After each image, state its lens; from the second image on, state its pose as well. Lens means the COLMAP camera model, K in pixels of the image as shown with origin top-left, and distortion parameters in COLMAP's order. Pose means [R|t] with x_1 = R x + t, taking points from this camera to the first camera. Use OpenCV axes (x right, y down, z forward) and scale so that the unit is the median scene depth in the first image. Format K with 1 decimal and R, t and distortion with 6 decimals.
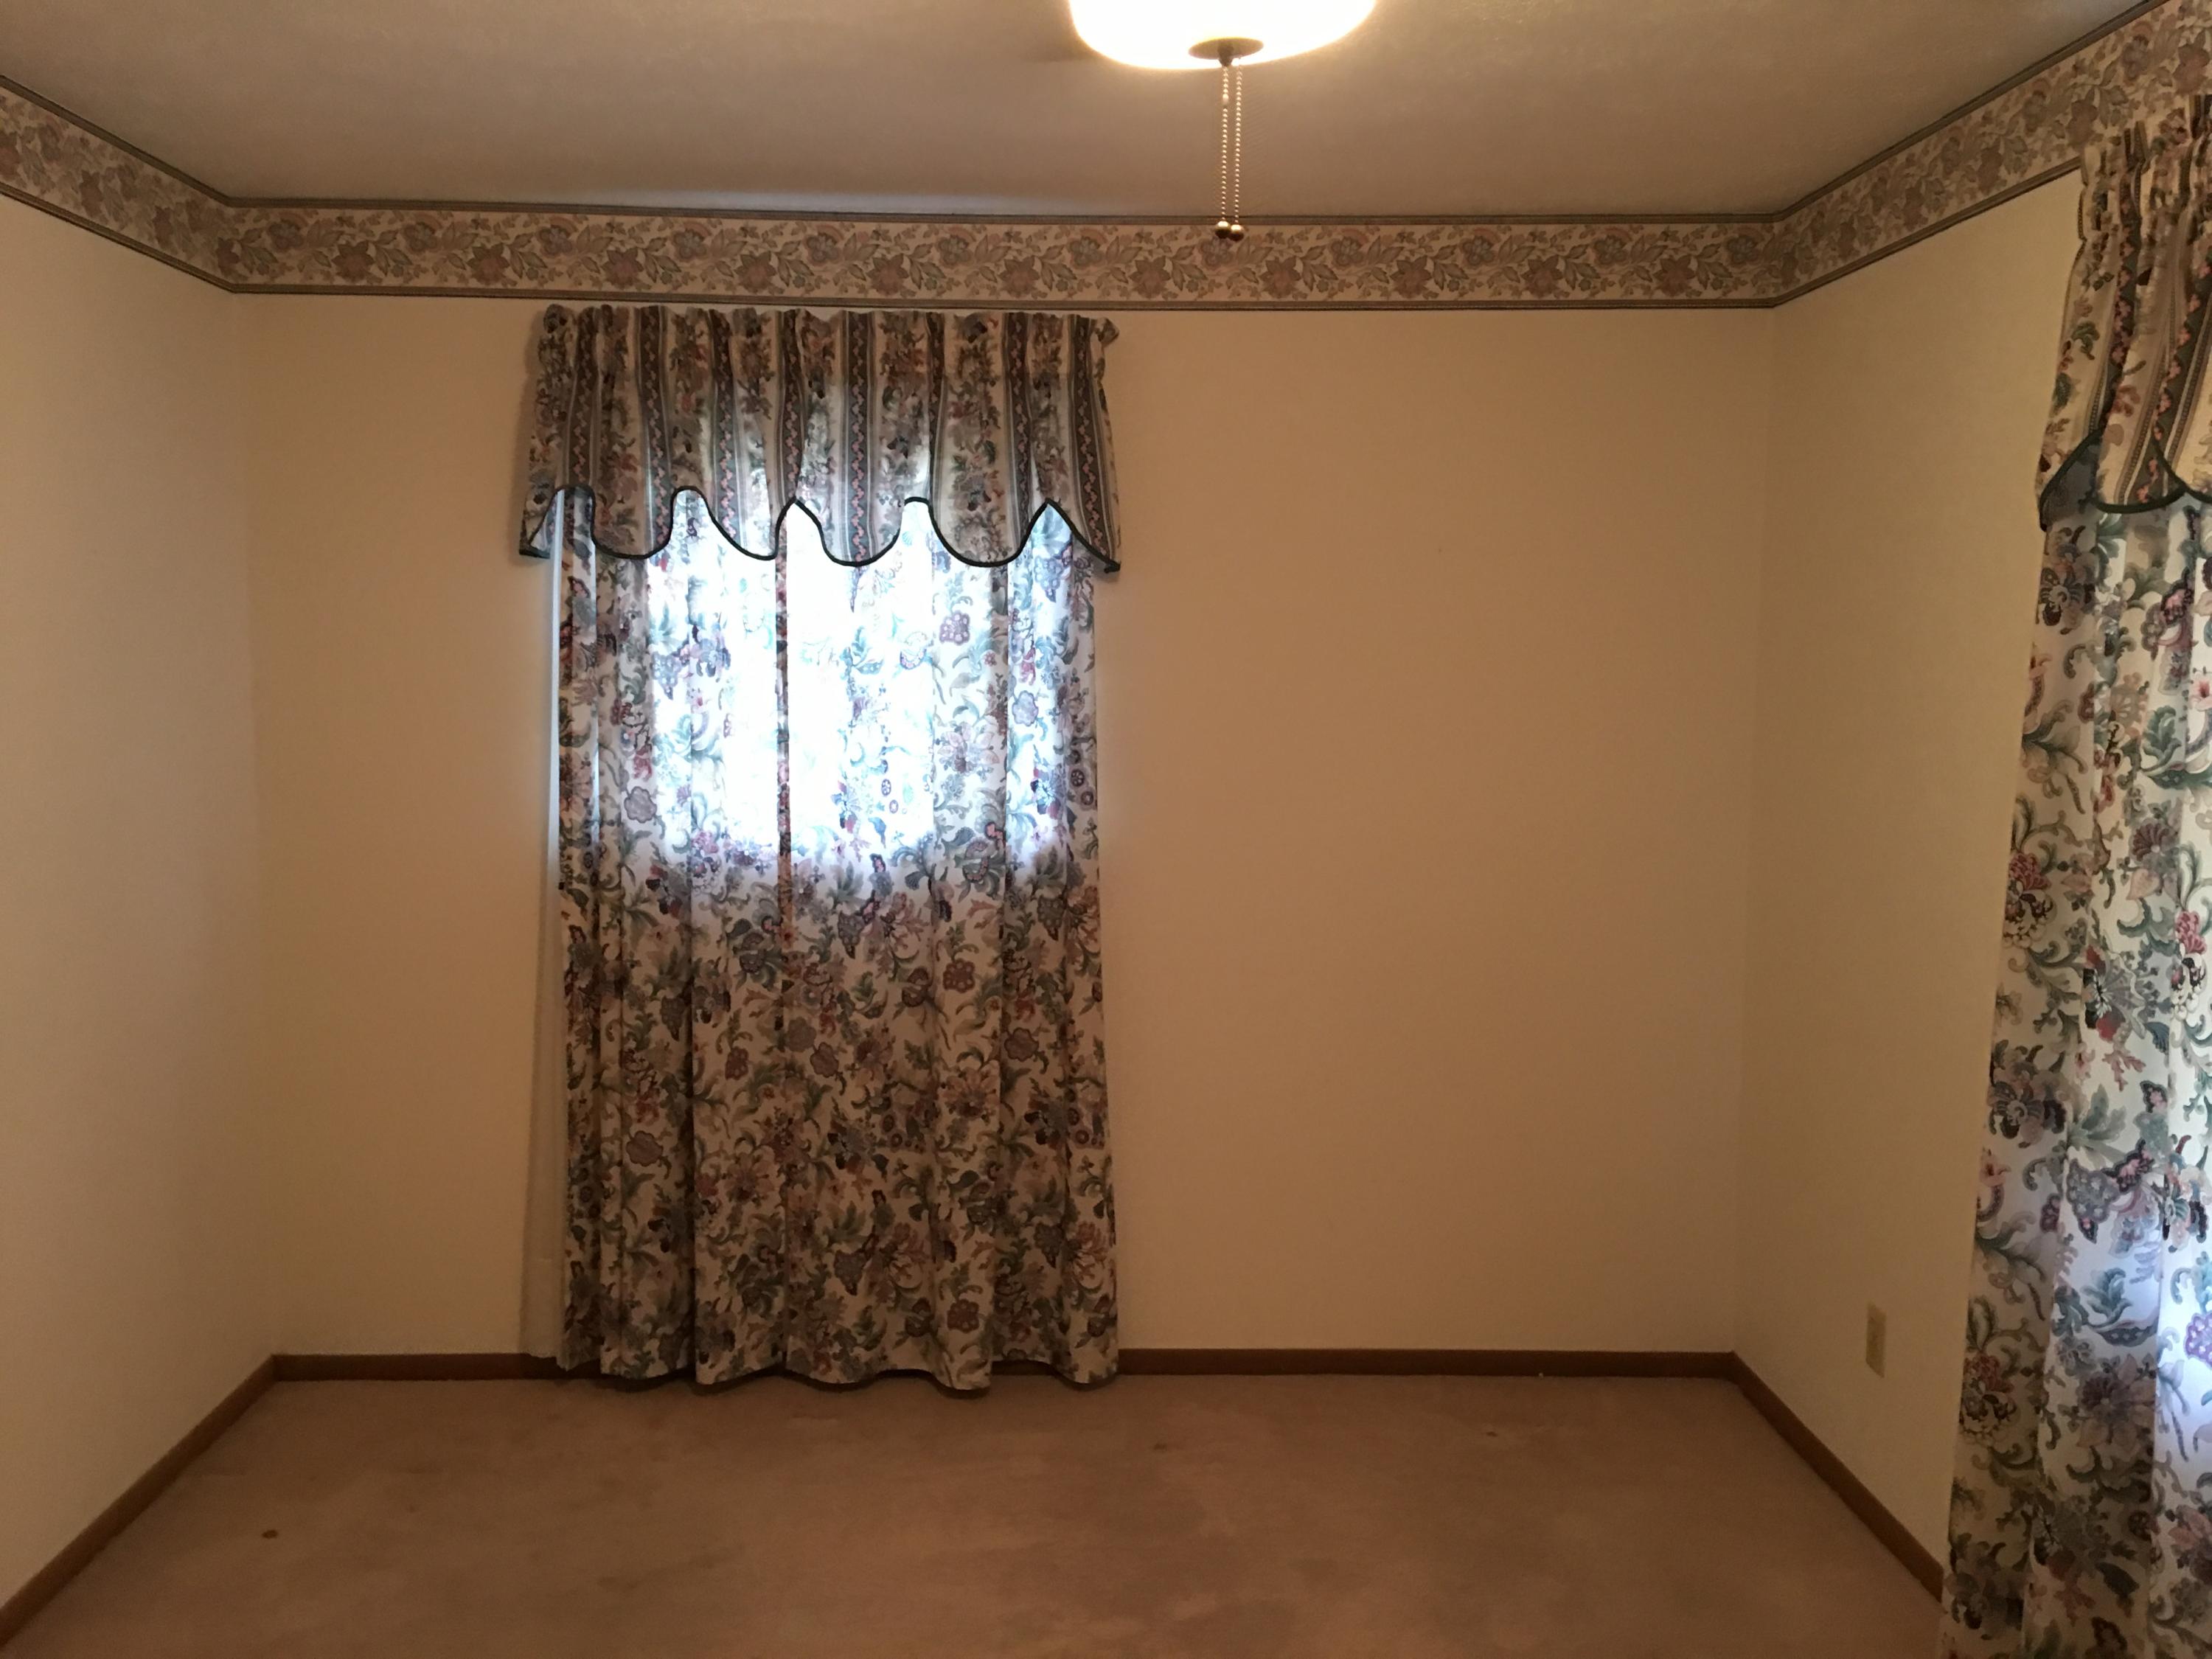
lens RADIAL K [[1858.9, 0, 1087.3], [0, 1858.9, 835.6], [0, 0, 1]] dist [0.055624, -0.117780]
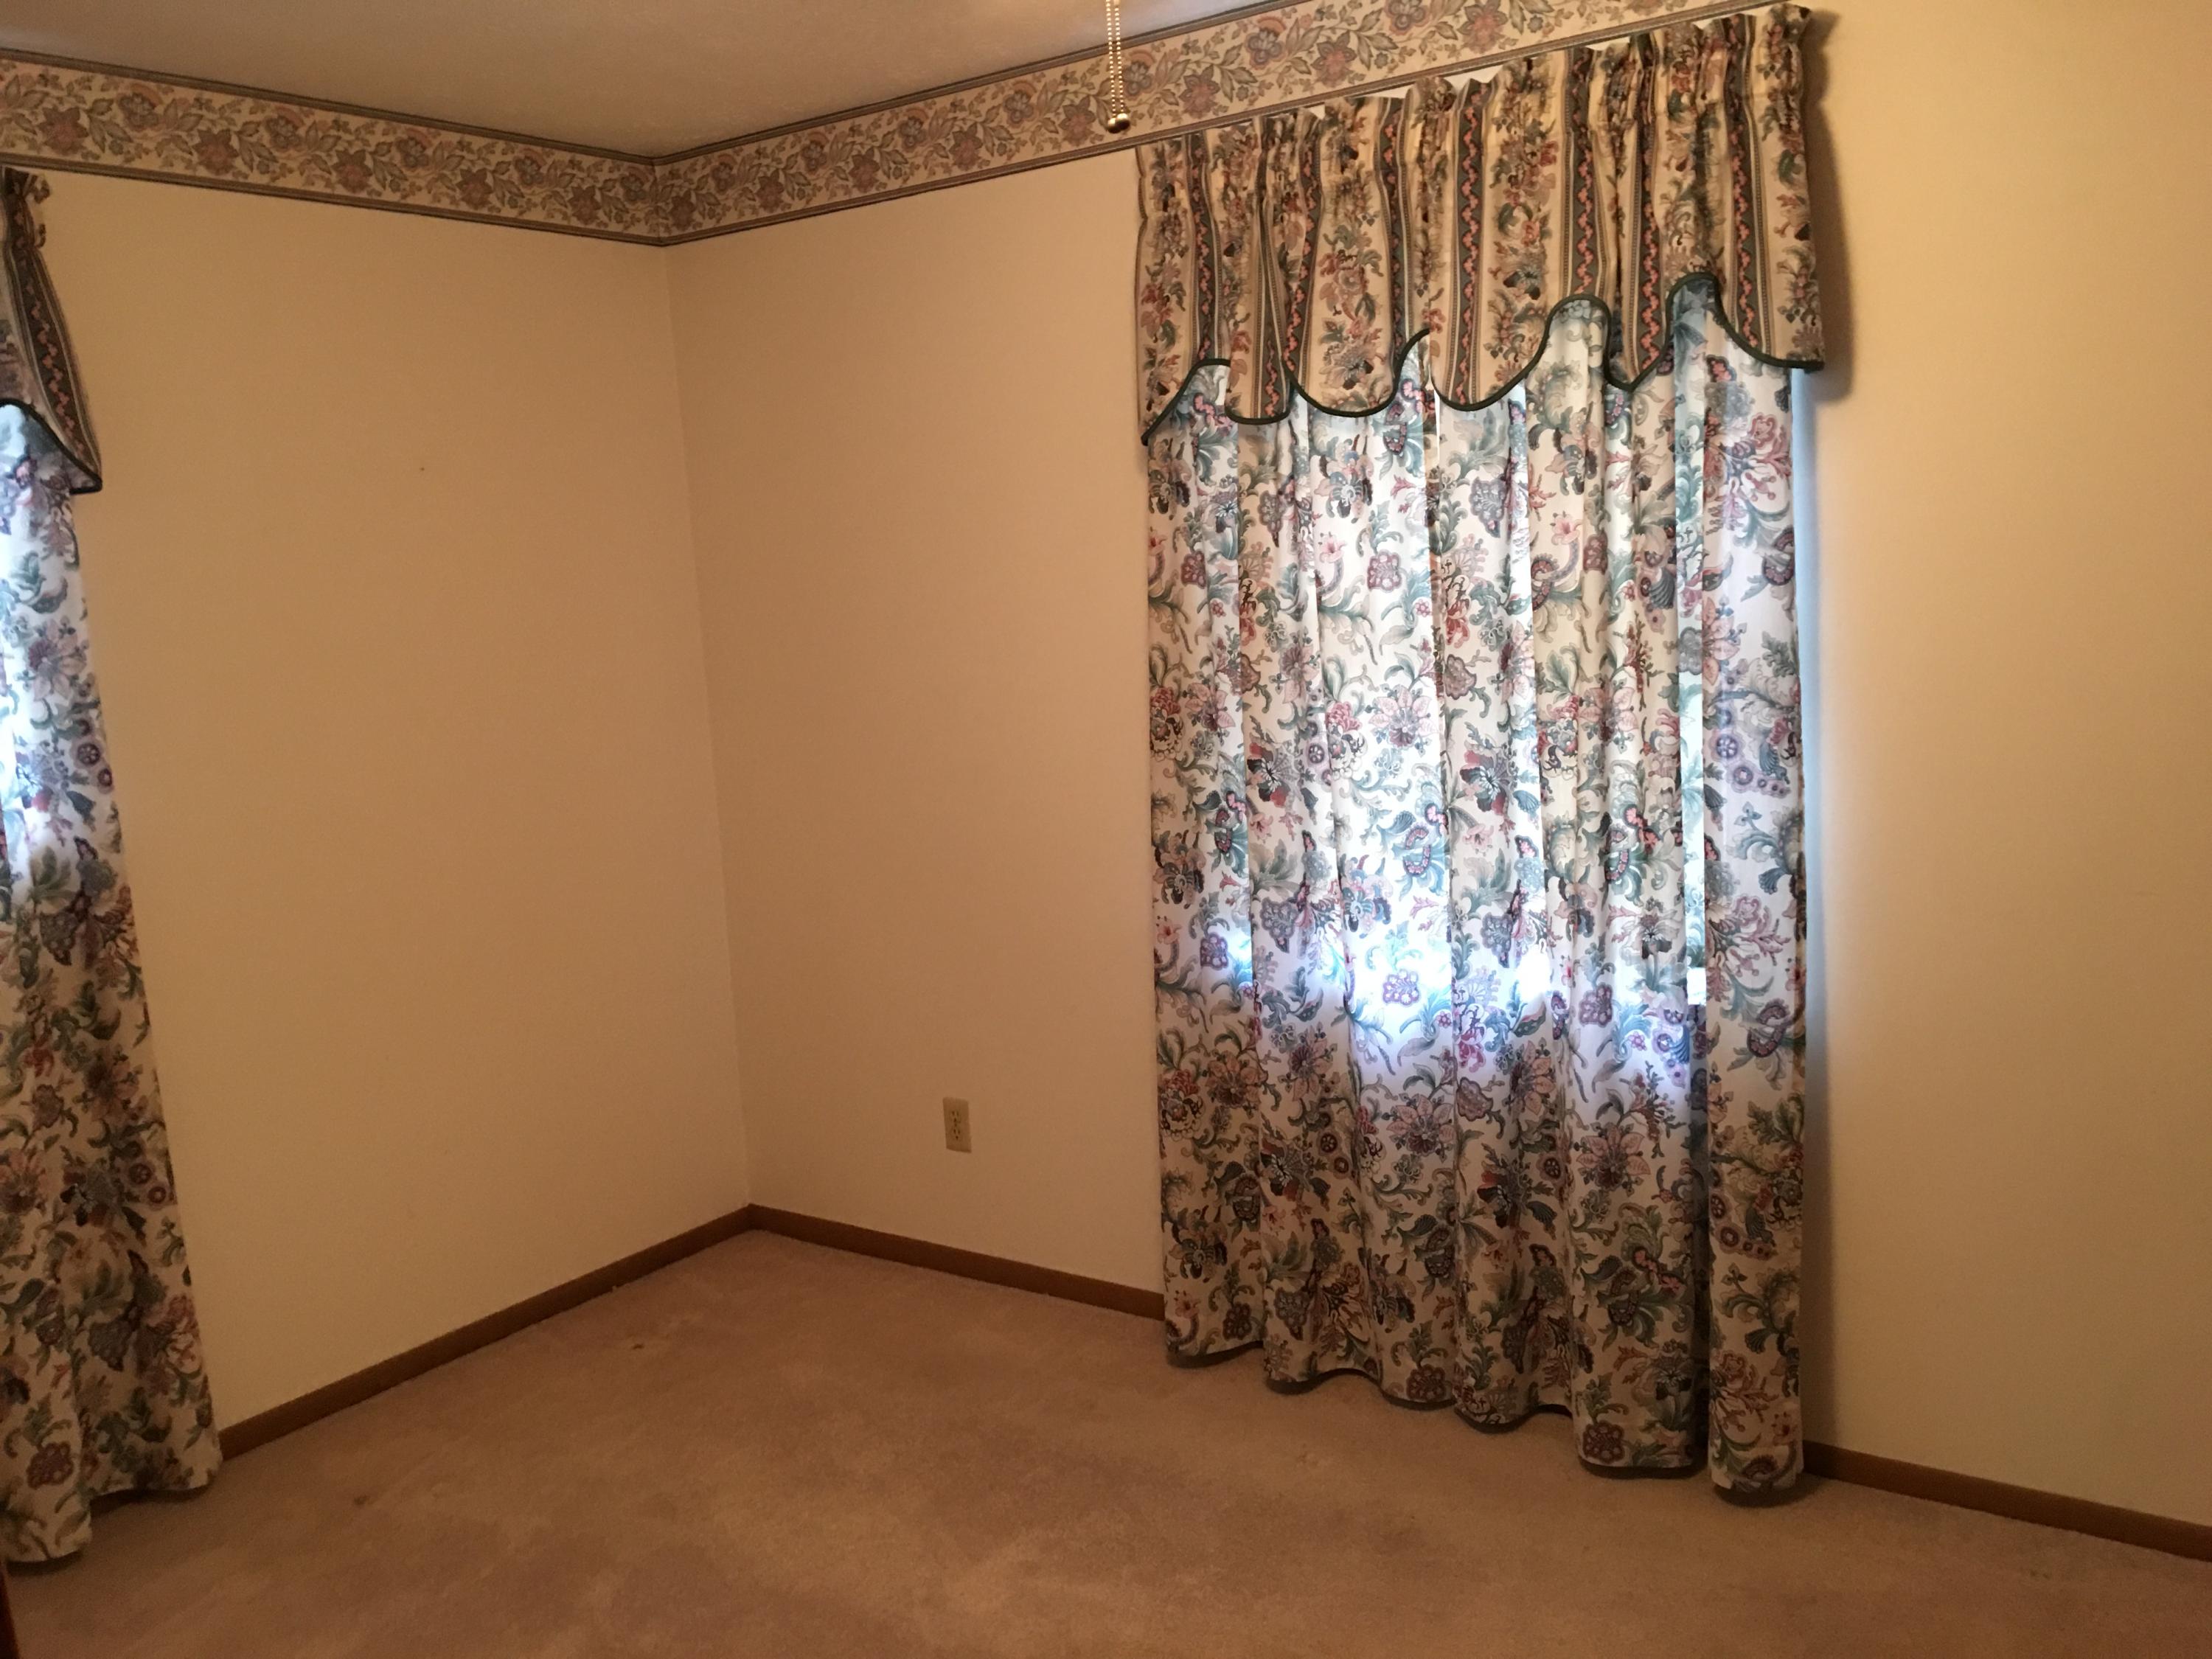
lens RADIAL K [[1858.9, 0, 1087.7], [0, 1858.9, 836.4], [0, 0, 1]] dist [0.055624, -0.117780]
pose [[0.573952, -0.153219, 0.804427, -0.538614], [0.140424, 0.986204, 0.087650, -0.008584], [-0.806759, 0.062654, 0.587549, 0.249396]]
